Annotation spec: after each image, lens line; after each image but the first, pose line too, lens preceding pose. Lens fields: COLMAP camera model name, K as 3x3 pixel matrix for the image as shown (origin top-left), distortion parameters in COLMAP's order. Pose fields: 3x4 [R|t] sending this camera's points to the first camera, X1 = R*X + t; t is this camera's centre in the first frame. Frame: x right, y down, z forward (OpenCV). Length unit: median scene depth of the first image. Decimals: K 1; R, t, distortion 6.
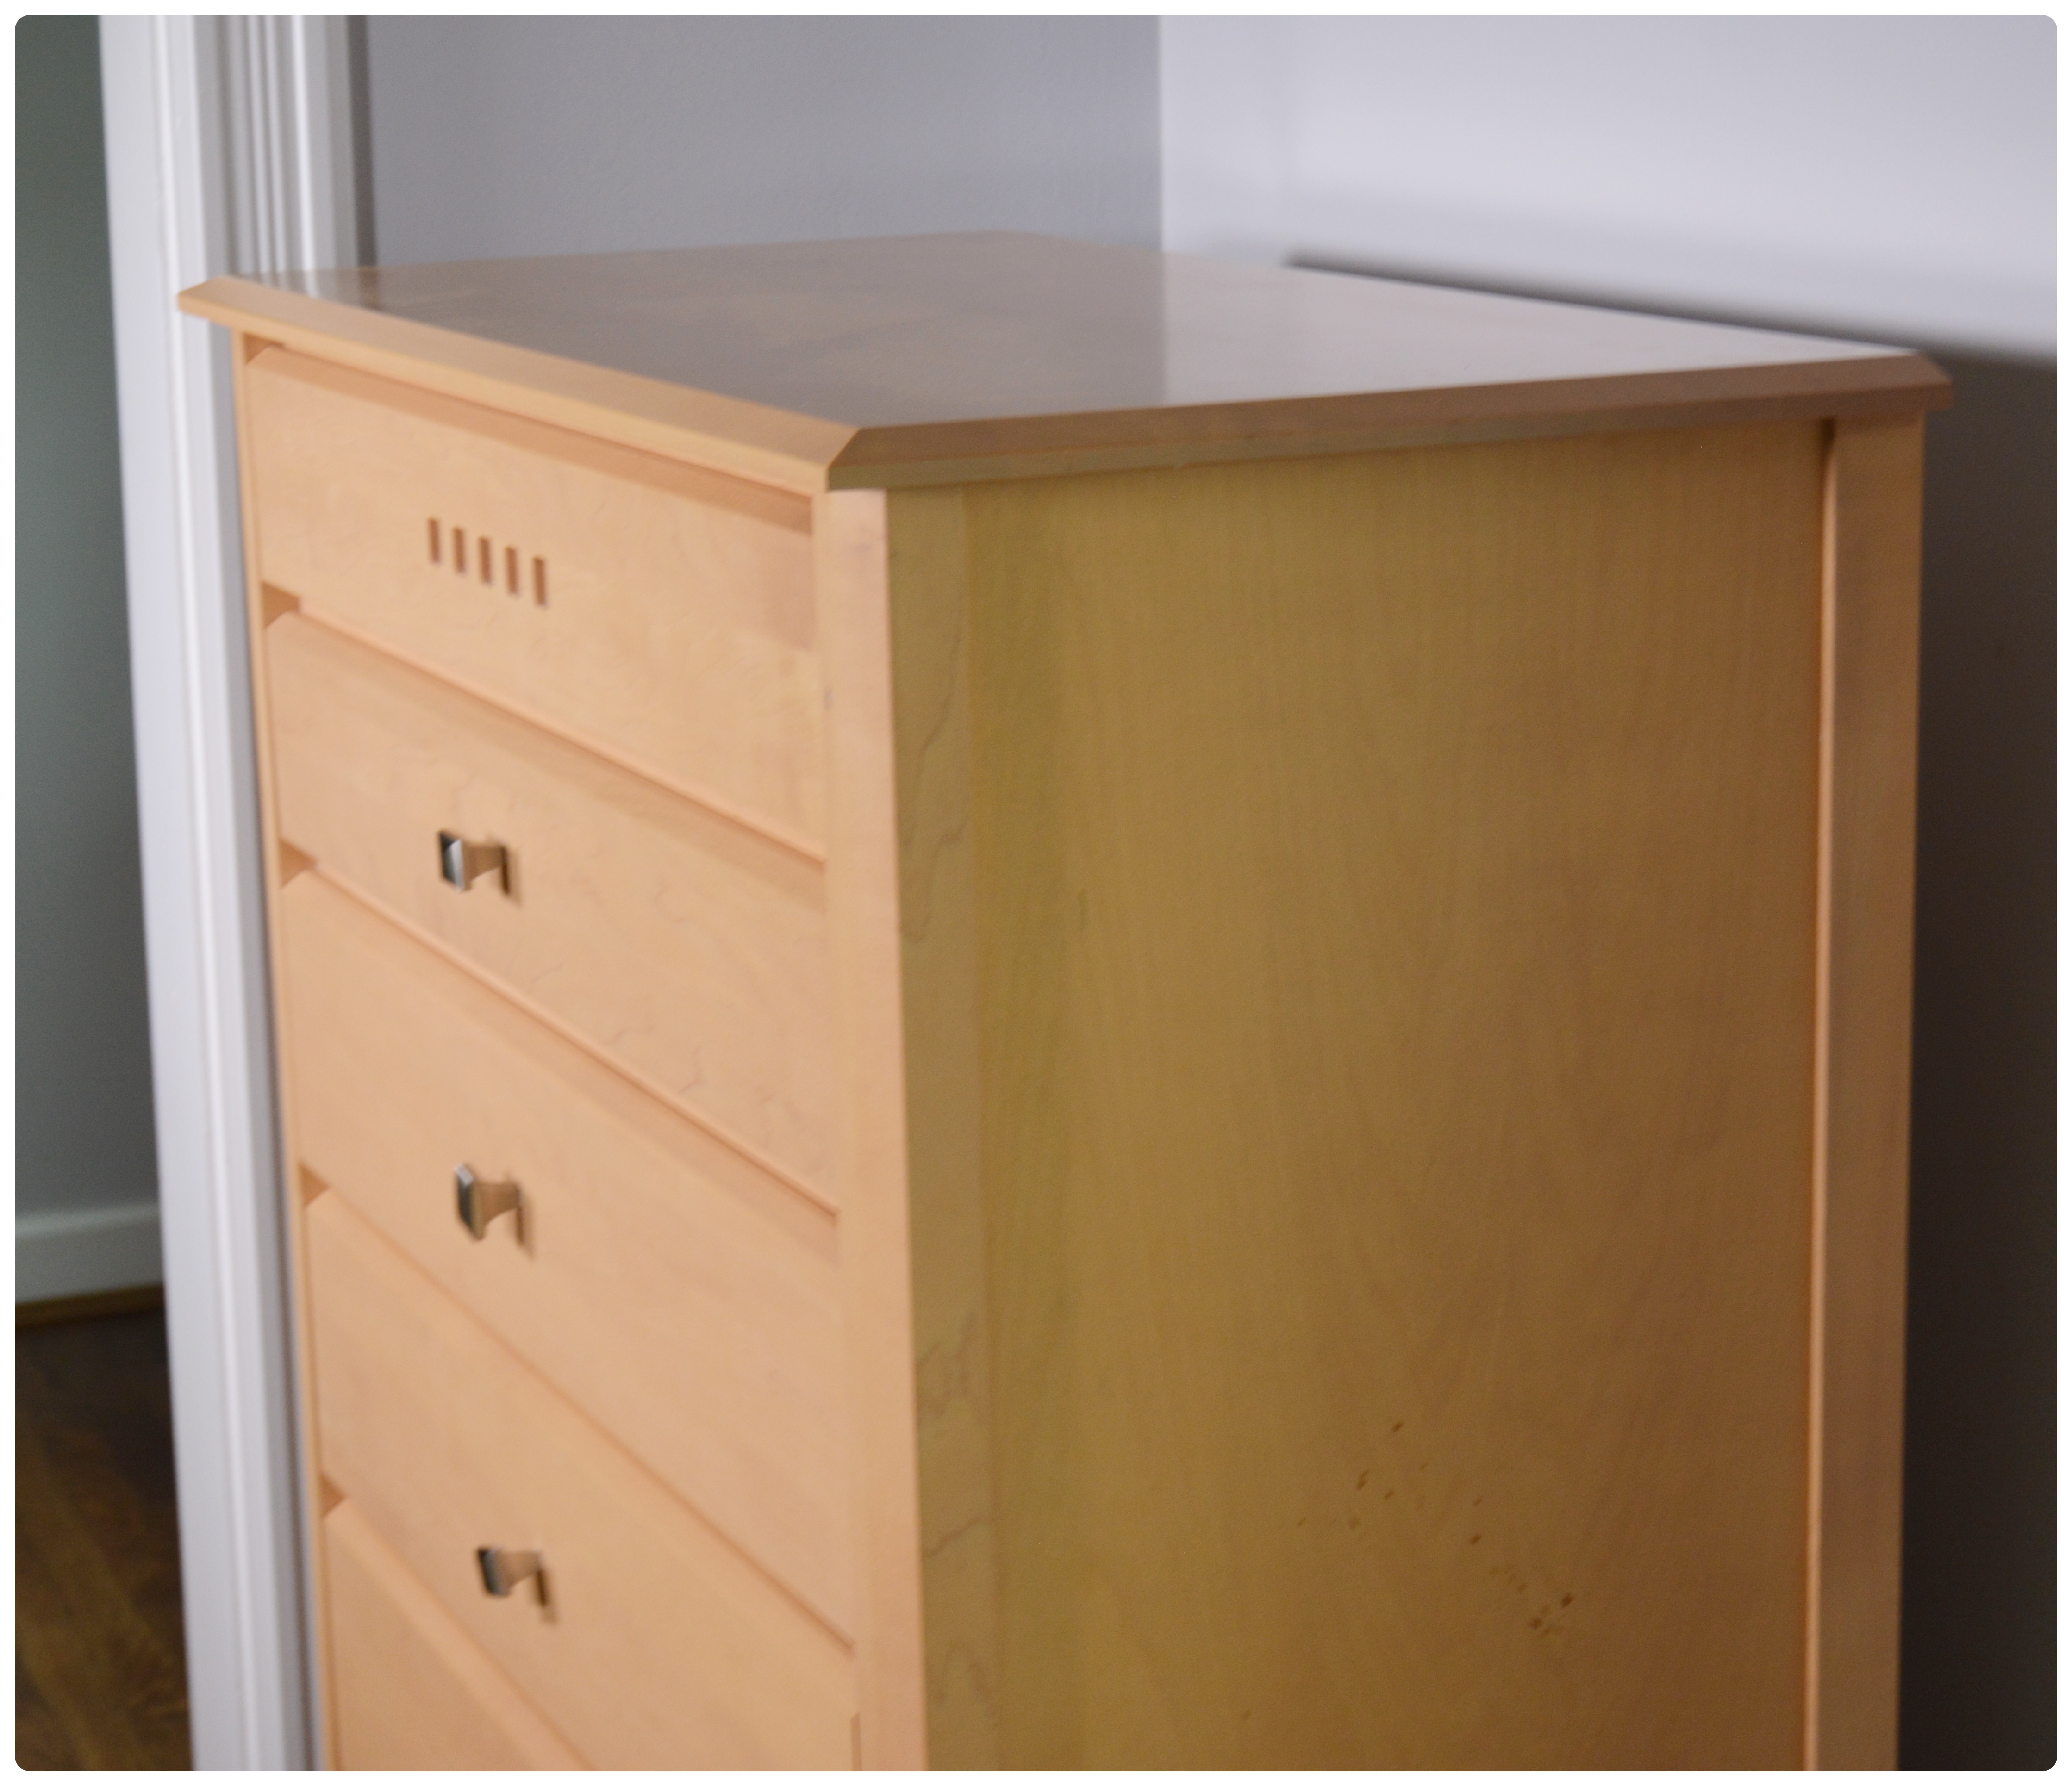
lens RADIAL K [[4262.1, 0, 1036.0], [0, 4262.1, 893.0], [0, 0, 1]] dist [-0.050459, -0.139401]
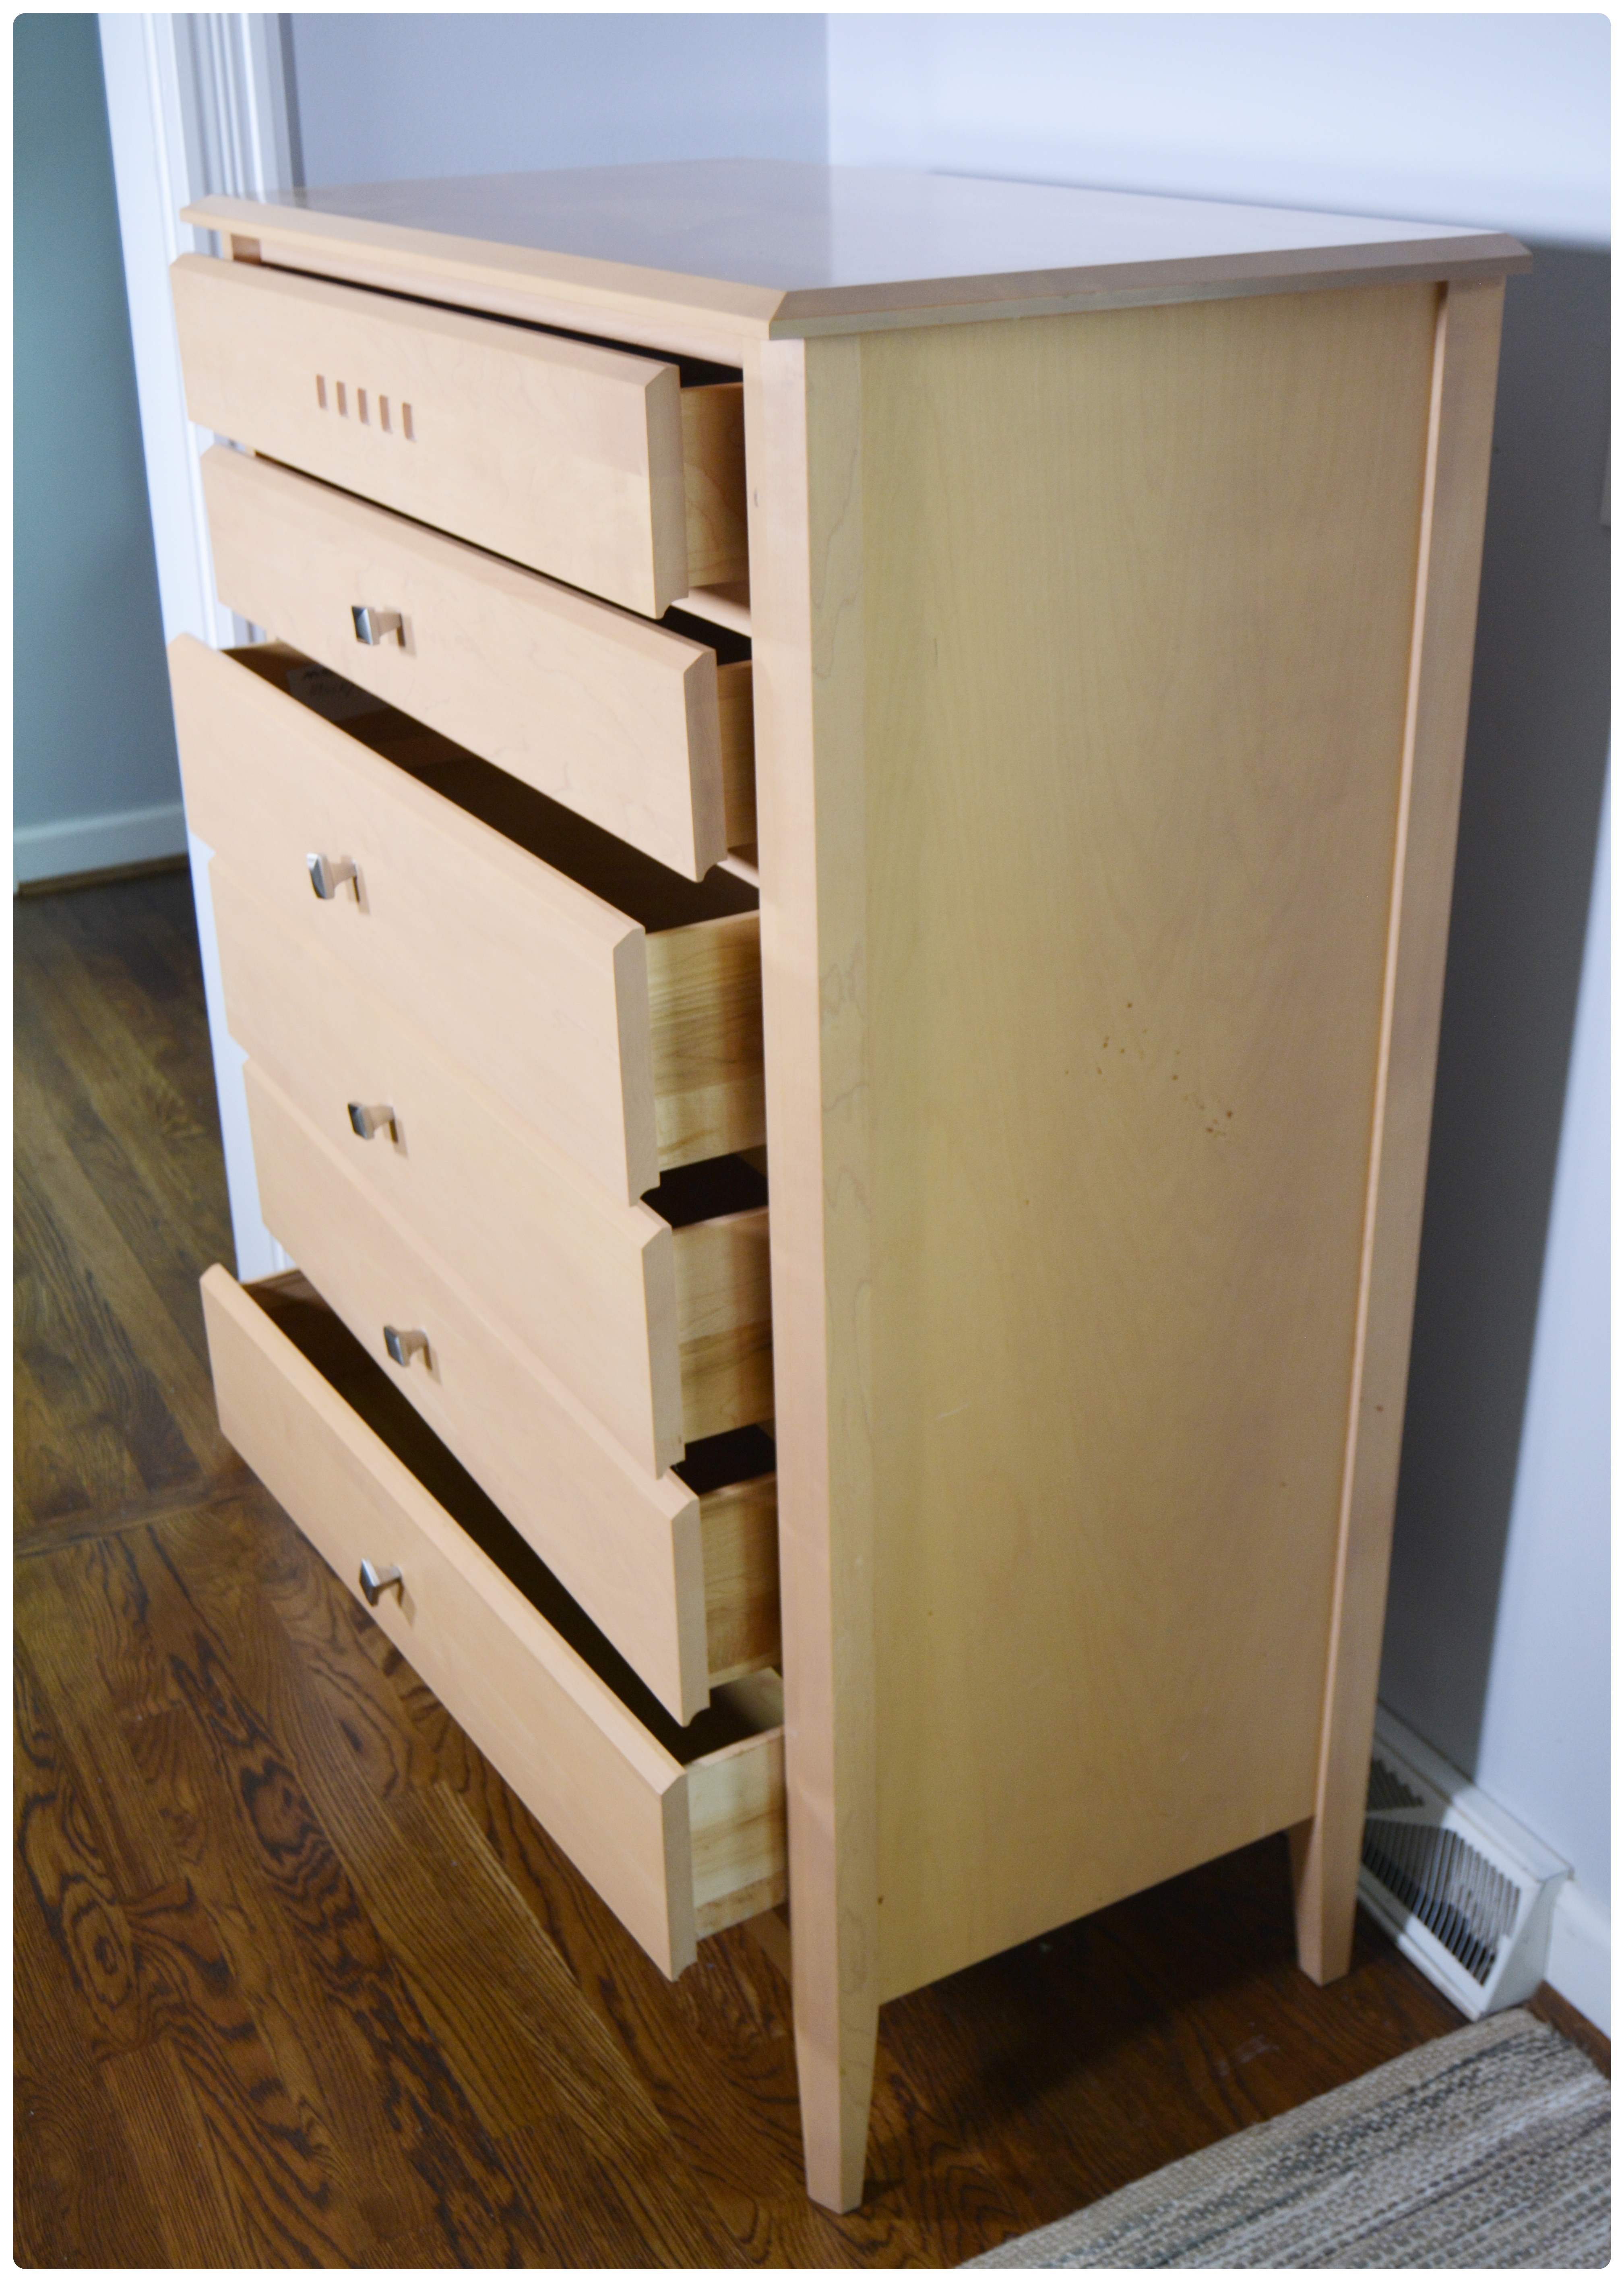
lens RADIAL K [[2473.4, 0, 812.0], [0, 2473.4, 1141.0], [0, 0, 1]] dist [-0.053908, 0.019342]
pose [[0.997400, -0.034058, 0.063507, -0.078992], [0.019799, 0.976866, 0.212936, -0.011677], [-0.069290, -0.211125, 0.975000, 0.171902]]
